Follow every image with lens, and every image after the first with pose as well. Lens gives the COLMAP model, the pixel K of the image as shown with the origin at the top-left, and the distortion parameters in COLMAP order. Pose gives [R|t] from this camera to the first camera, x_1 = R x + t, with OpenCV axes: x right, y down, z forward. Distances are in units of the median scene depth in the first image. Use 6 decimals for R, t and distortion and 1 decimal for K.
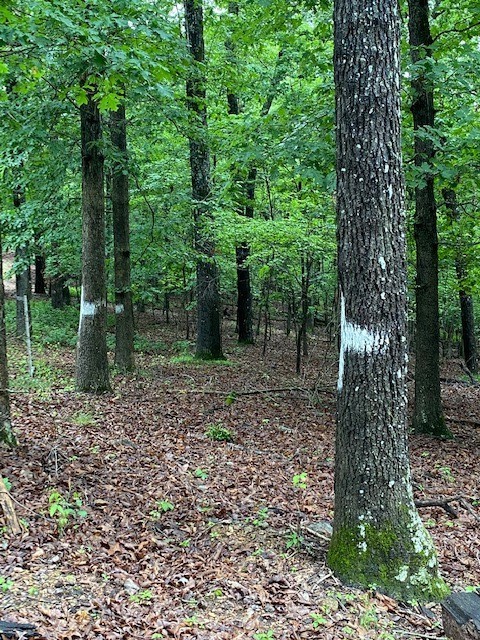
lens RADIAL K [[851.5, 0, 239.9], [0, 851.5, 320.2], [0, 0, 1]] dist [-0.024775, 0.000000]
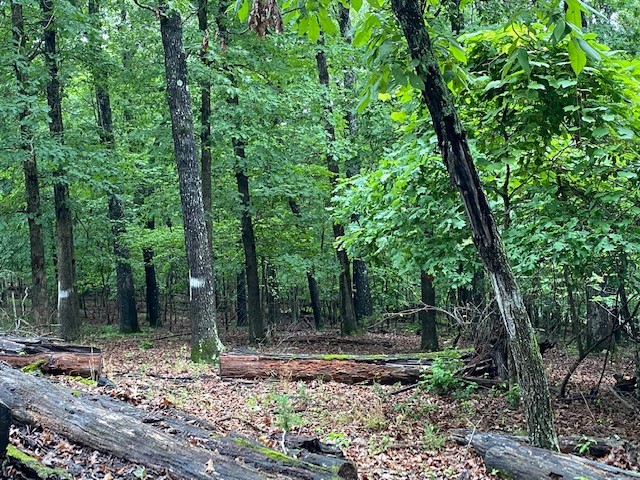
lens RADIAL K [[851.5, 0, 320.5], [0, 851.5, 240.7], [0, 0, 1]] dist [-0.024775, 0.000000]
pose [[0.976289, -0.069041, 0.205168, -0.006903], [0.086366, 0.993305, -0.076715, 0.030356], [-0.198498, 0.092616, 0.975715, -0.434660]]
